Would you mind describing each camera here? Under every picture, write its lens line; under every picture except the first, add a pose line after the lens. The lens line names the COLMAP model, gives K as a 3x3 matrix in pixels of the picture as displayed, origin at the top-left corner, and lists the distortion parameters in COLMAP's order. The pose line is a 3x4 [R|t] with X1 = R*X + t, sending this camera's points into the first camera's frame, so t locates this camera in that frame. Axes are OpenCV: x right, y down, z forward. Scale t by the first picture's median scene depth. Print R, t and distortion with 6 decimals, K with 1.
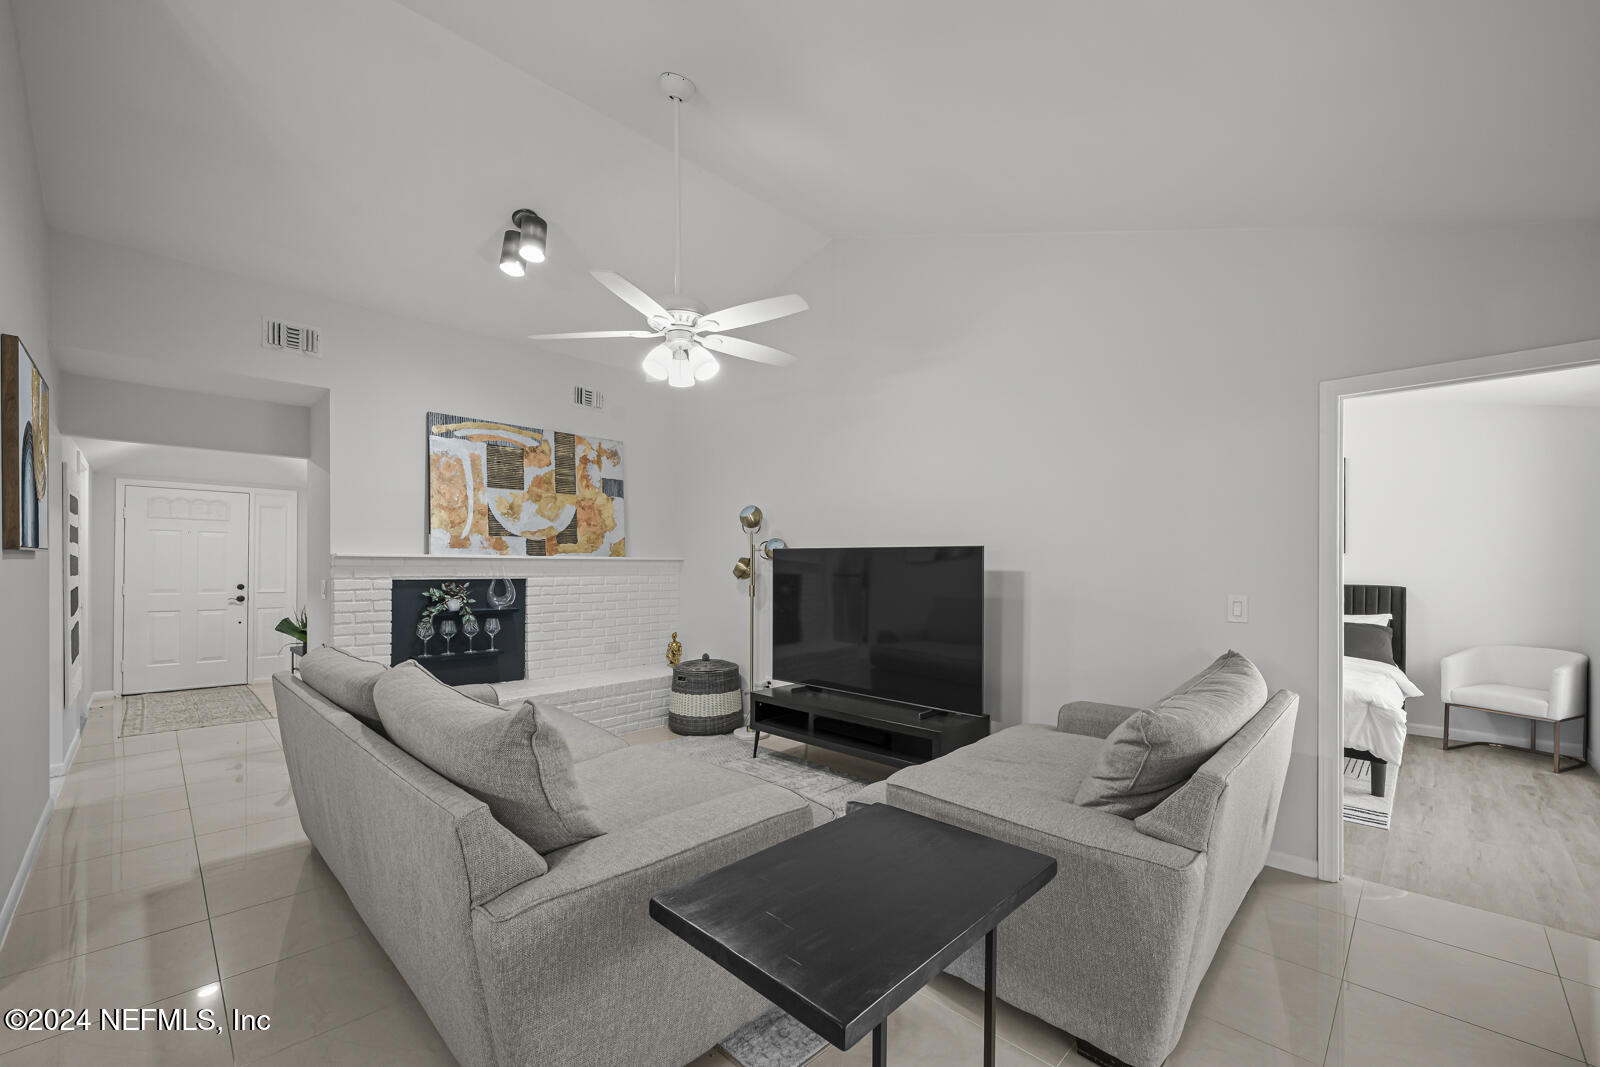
lens RADIAL K [[640.8, 0, 791.7], [0, 640.8, 561.8], [0, 0, 1]] dist [-0.000220, 0.000000]
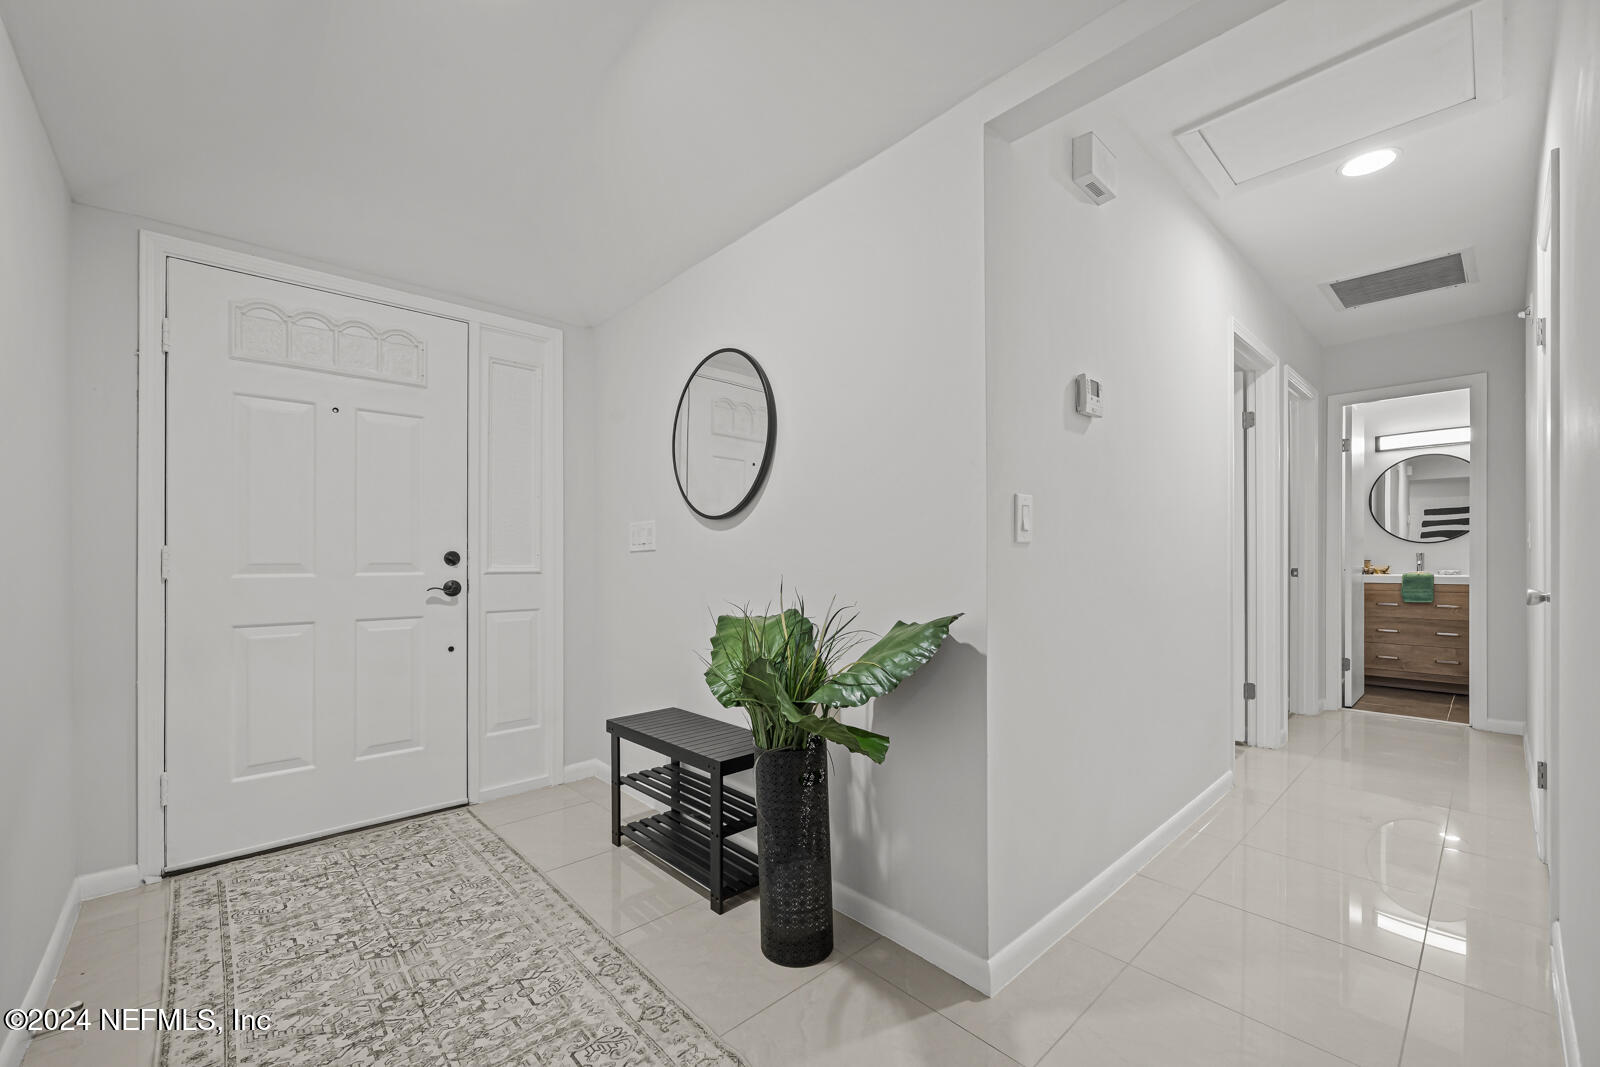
lens RADIAL K [[648.5, 0, 794.8], [0, 648.5, 552.3], [0, 0, 1]] dist [-0.001146, -0.000100]
pose [[0.998911, -0.004191, -0.046473, -0.643951], [0.004469, 0.999973, 0.005863, 0.034739], [0.046448, -0.006064, 0.998902, 0.624726]]
